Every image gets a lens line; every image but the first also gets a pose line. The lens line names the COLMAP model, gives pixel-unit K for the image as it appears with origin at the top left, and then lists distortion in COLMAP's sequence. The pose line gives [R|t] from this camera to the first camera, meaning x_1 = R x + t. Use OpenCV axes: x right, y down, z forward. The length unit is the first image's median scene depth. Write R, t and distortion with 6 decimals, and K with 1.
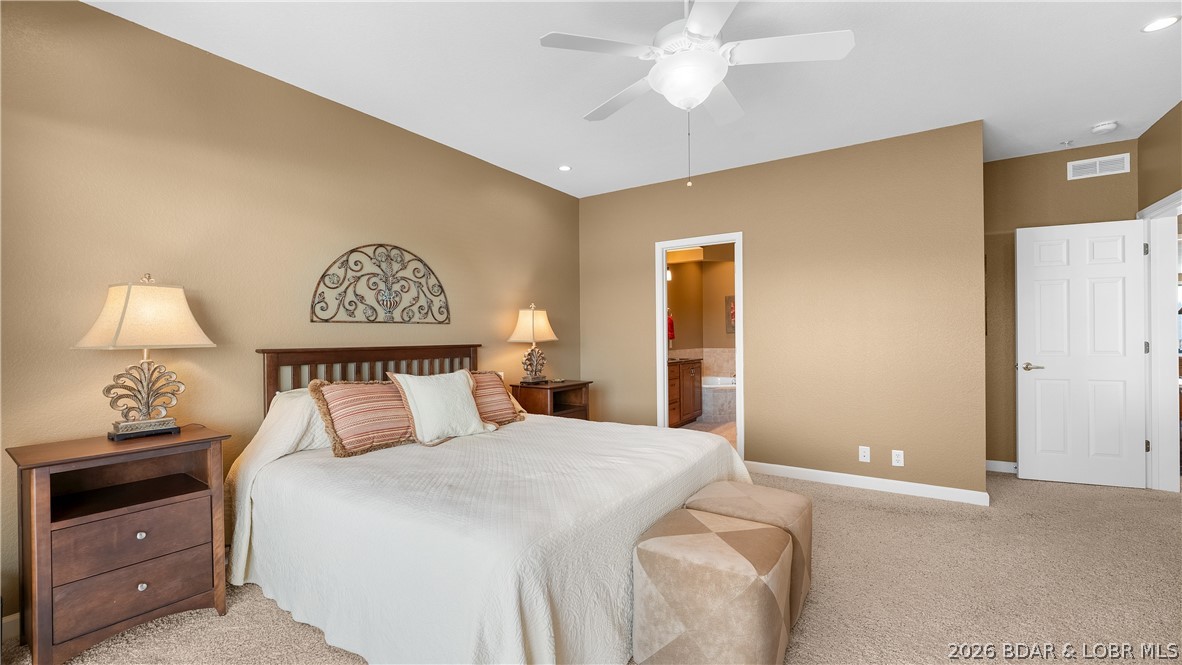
lens RADIAL K [[475.7, 0, 595.3], [0, 475.7, 334.3], [0, 0, 1]] dist [-0.001019, -0.000090]
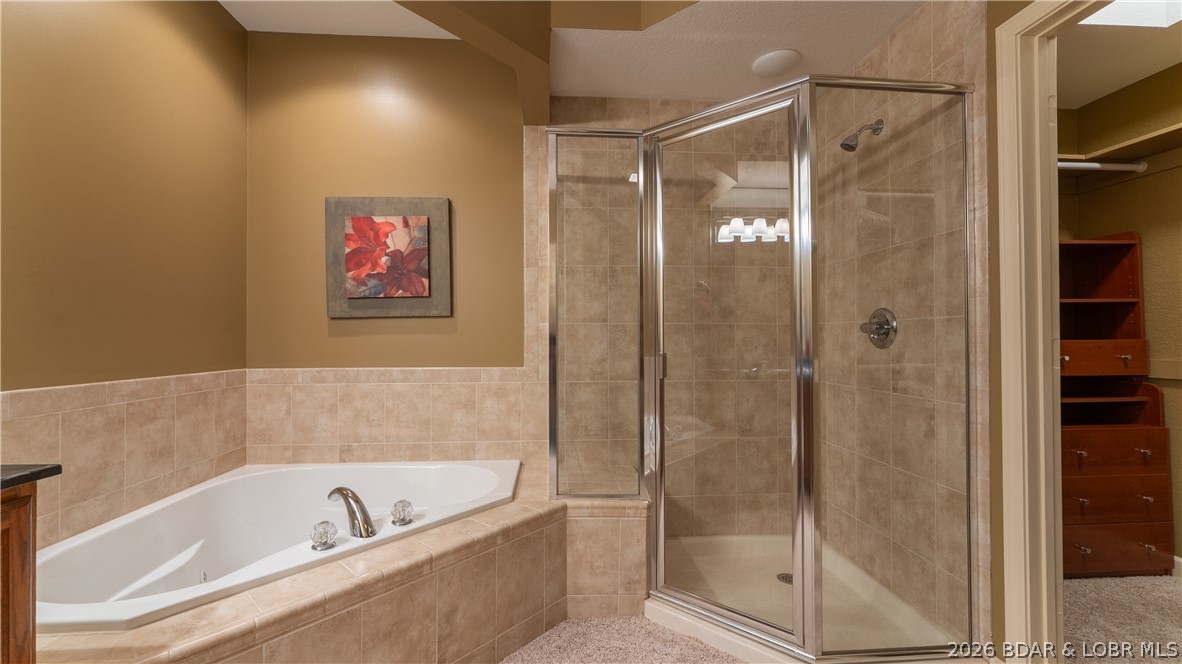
lens RADIAL K [[475.7, 0, 584.5], [0, 475.7, 334.8], [0, 0, 1]] dist [-0.001019, -0.000090]
pose [[0.791987, 0.025426, 0.610009, 0.215953], [-0.018495, 0.999673, -0.017655, 0.009600], [-0.610258, 0.002700, 0.792198, 0.646685]]
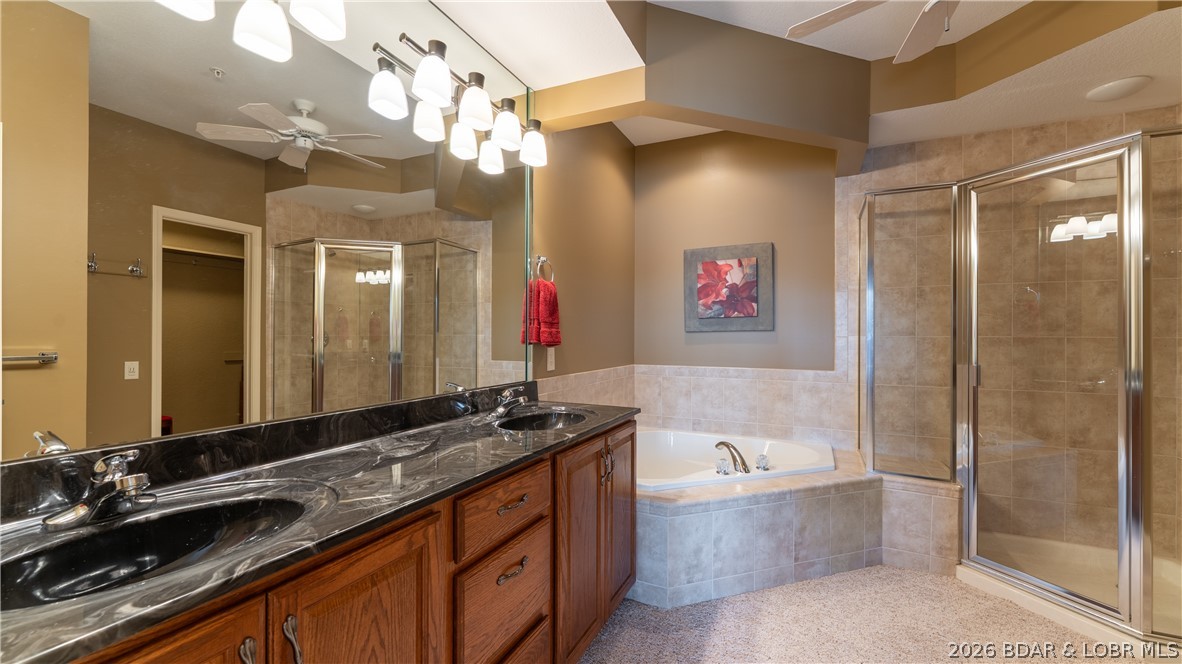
lens RADIAL K [[475.7, 0, 584.8], [0, 475.7, 335.1], [0, 0, 1]] dist [-0.001019, -0.000090]
pose [[0.989953, 0.025087, 0.139156, 0.115002], [-0.025660, 0.999668, 0.002325, 0.000796], [-0.139052, -0.005872, 0.990268, 0.557761]]
